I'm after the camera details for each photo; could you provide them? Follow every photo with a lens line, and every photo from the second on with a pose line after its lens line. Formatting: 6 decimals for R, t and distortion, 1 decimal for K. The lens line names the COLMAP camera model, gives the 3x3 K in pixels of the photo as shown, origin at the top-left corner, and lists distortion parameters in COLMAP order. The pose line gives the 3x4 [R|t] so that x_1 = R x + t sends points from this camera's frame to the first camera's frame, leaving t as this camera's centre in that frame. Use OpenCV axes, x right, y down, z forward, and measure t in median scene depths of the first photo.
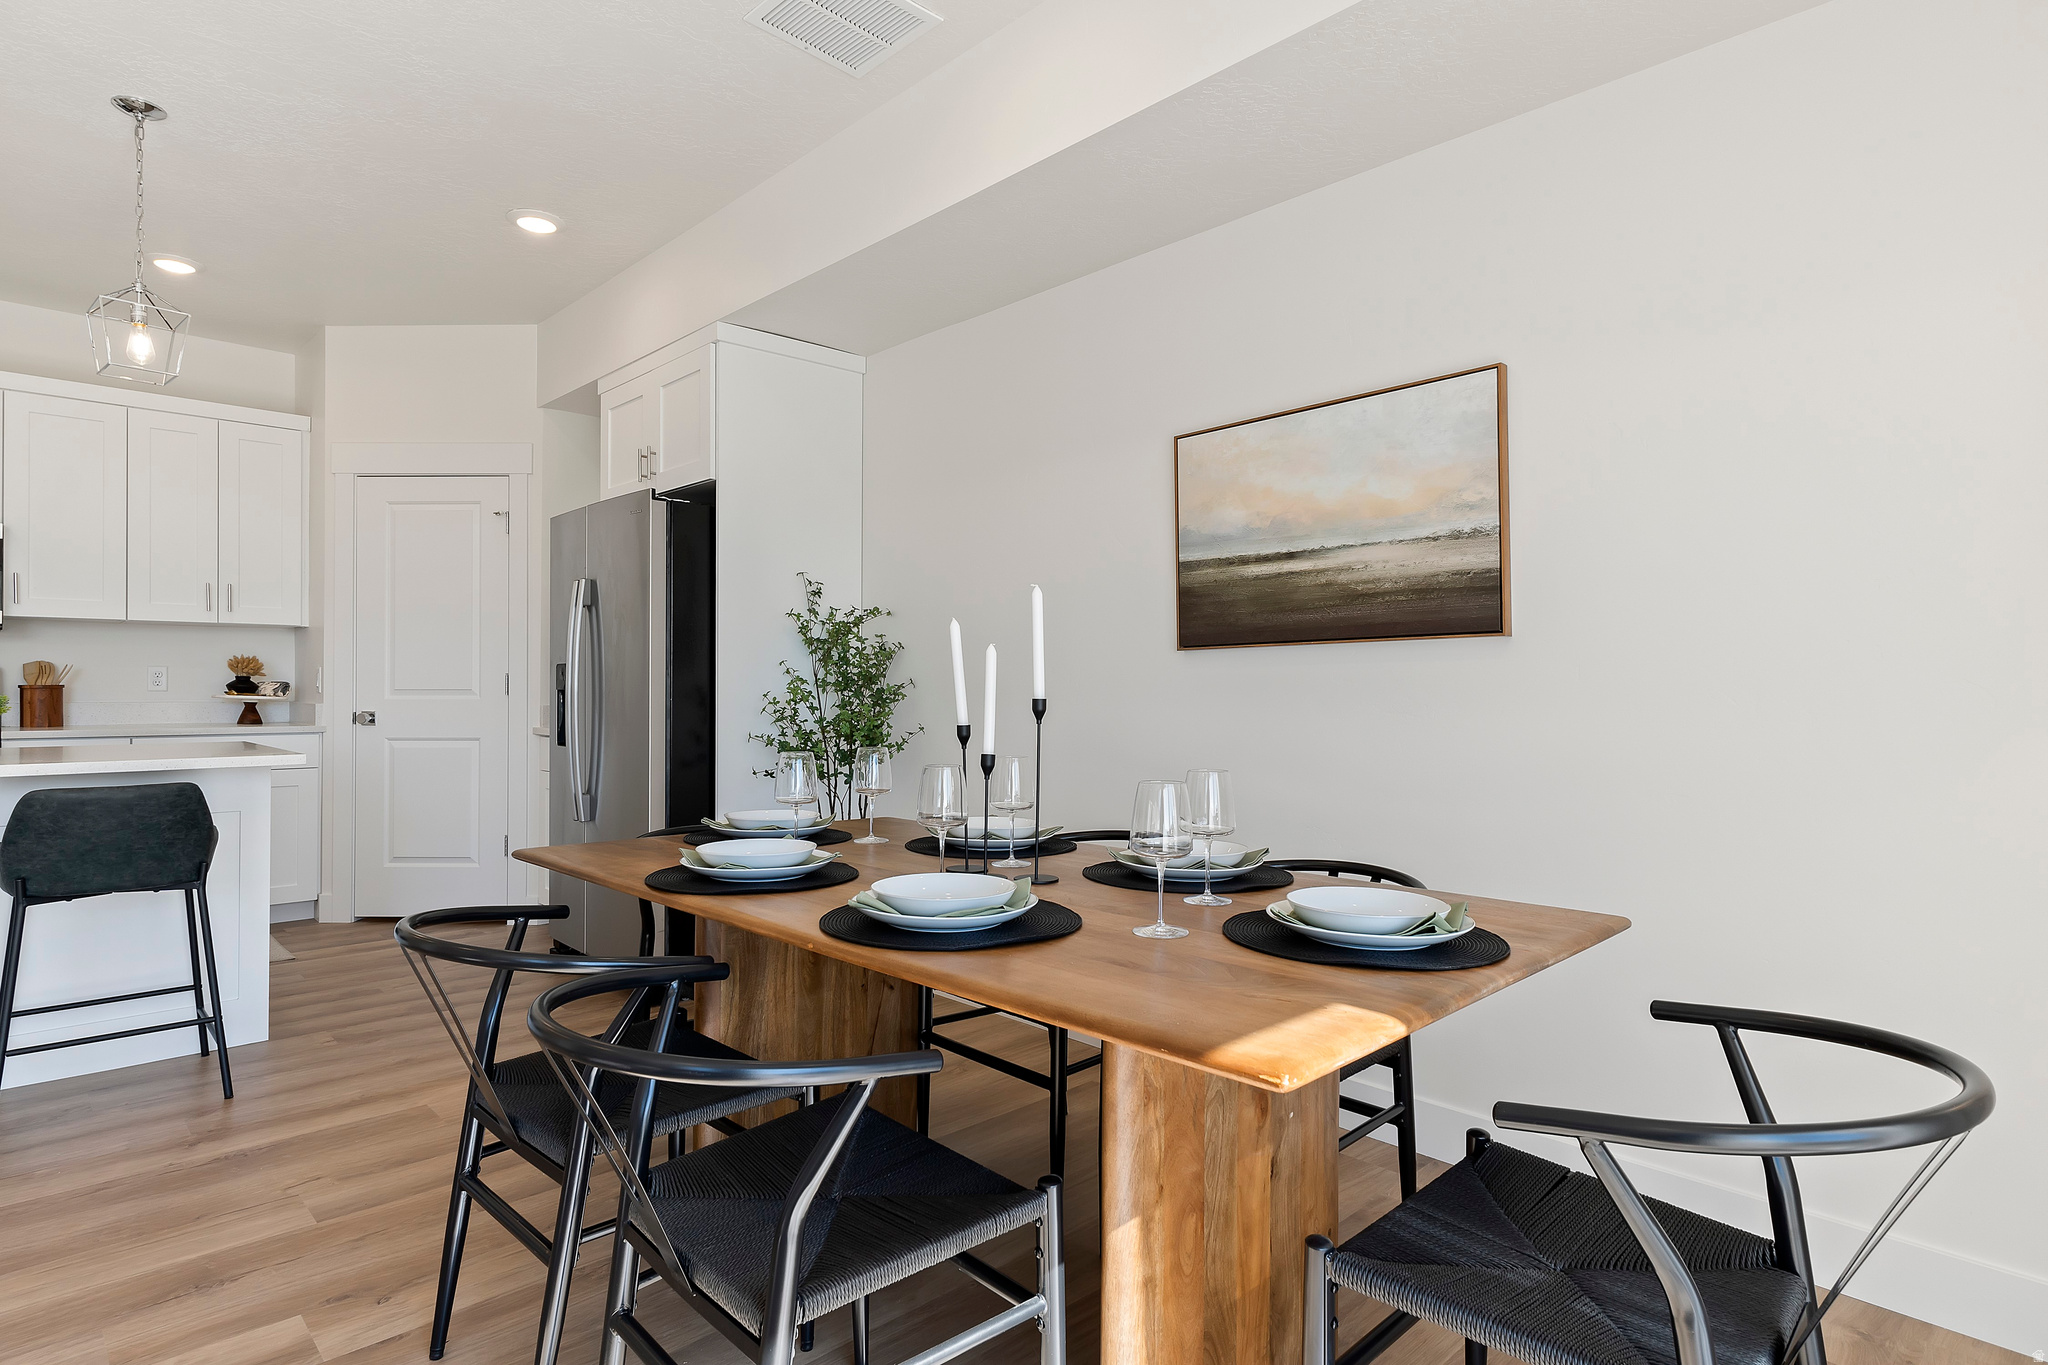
lens RADIAL K [[1072.3, 0, 1031.6], [0, 1072.3, 677.8], [0, 0, 1]] dist [0.000677, 0.000119]
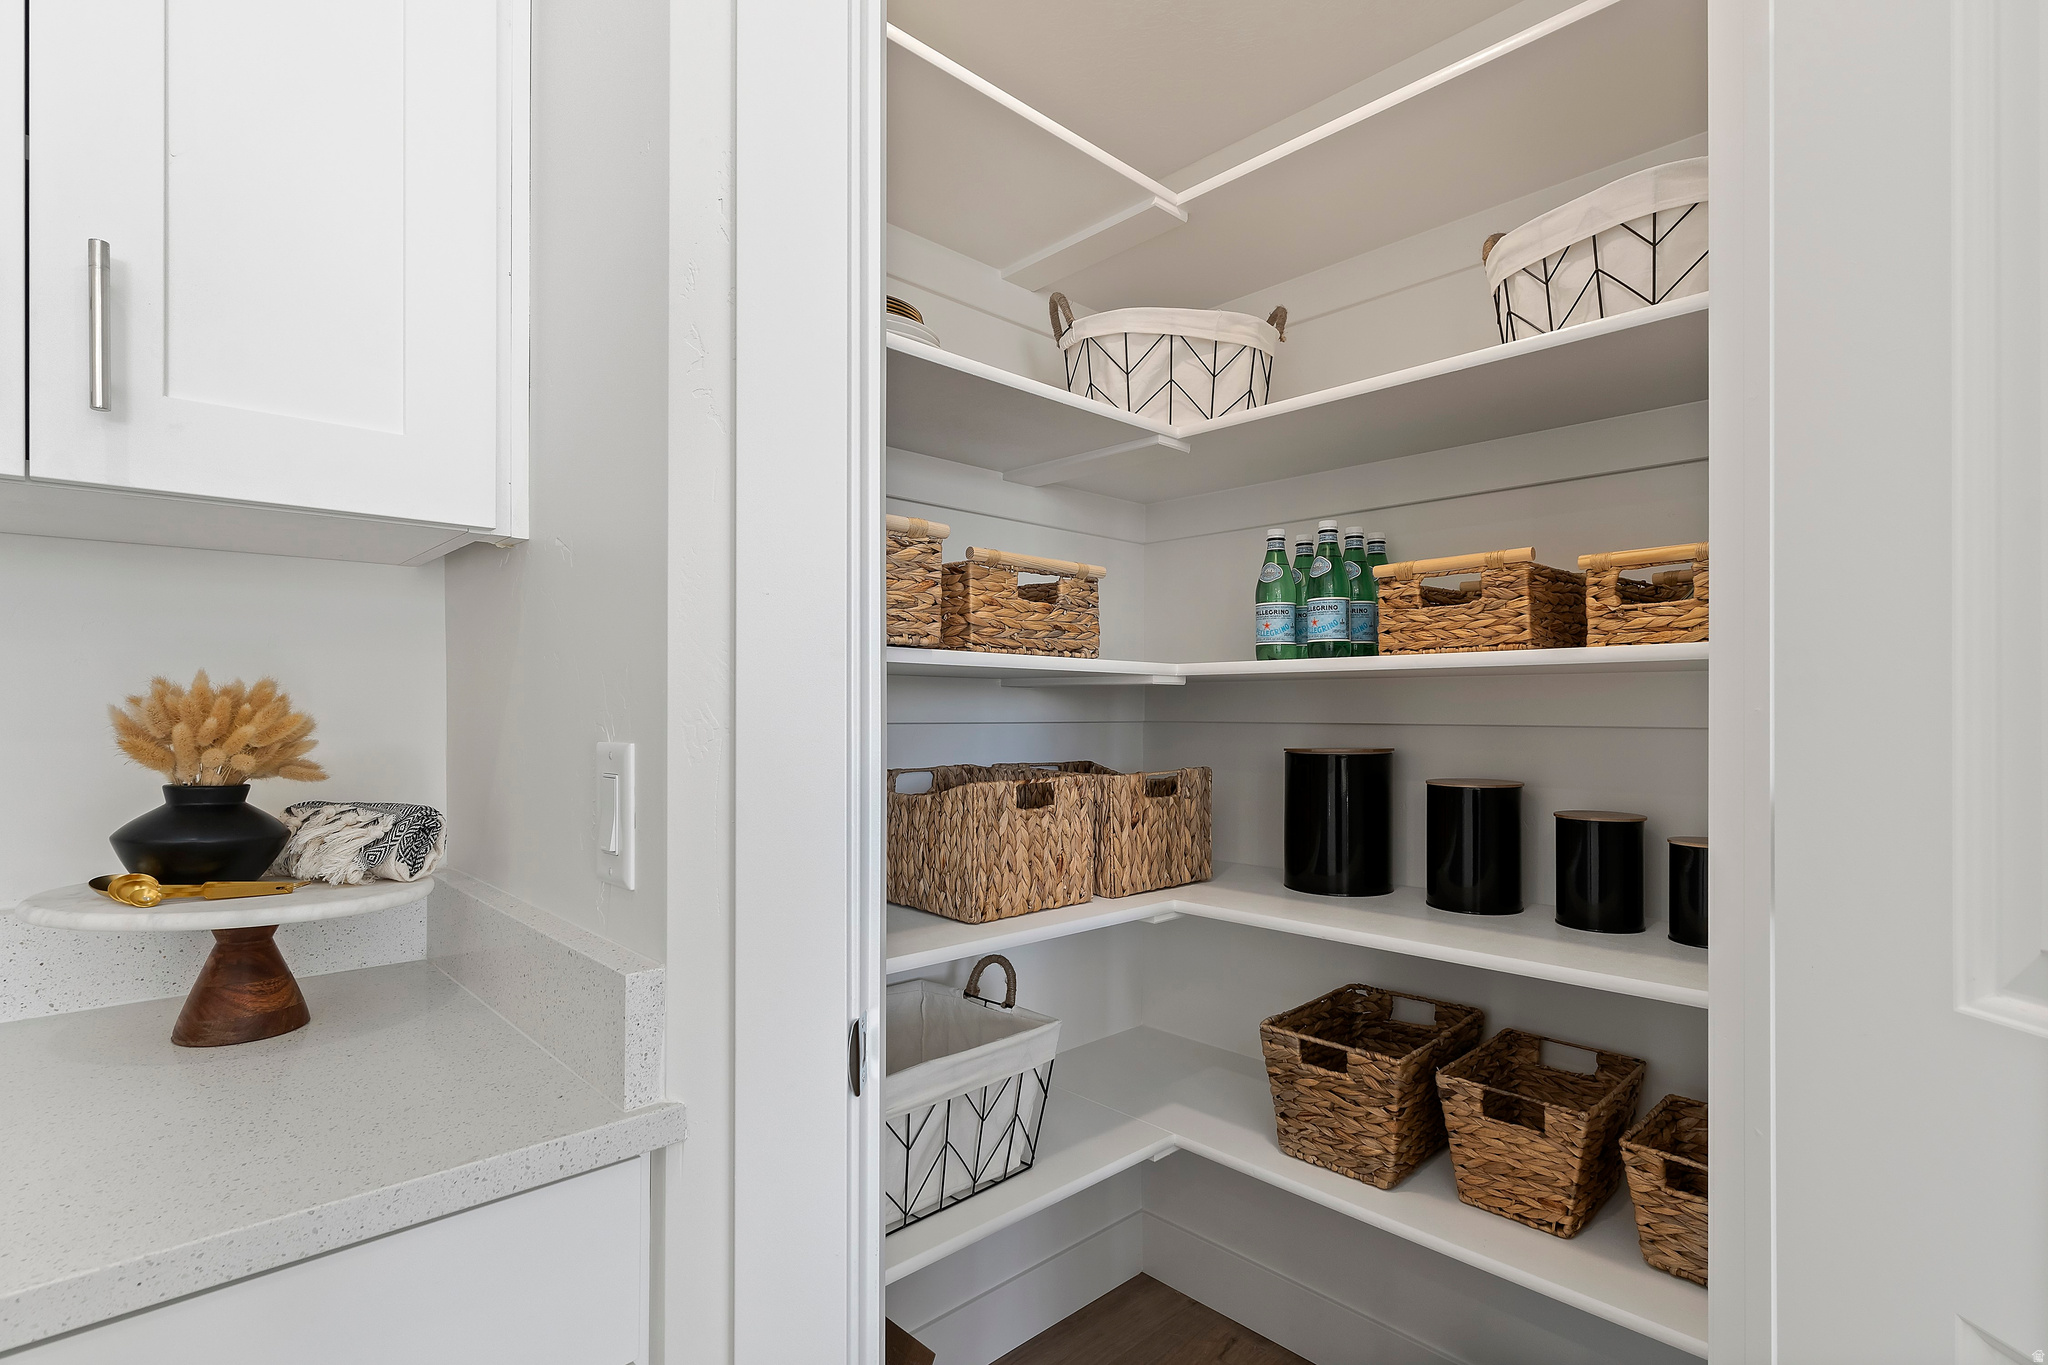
lens RADIAL K [[977.8, 0, 1019.1], [0, 977.8, 700.2], [0, 0, 1]] dist [0.001335, 0.000315]
pose [[0.999898, -0.009523, 0.010633, -0.716508], [0.009507, 0.999954, 0.001550, -0.019319], [-0.010647, -0.001449, 0.999942, 0.997815]]
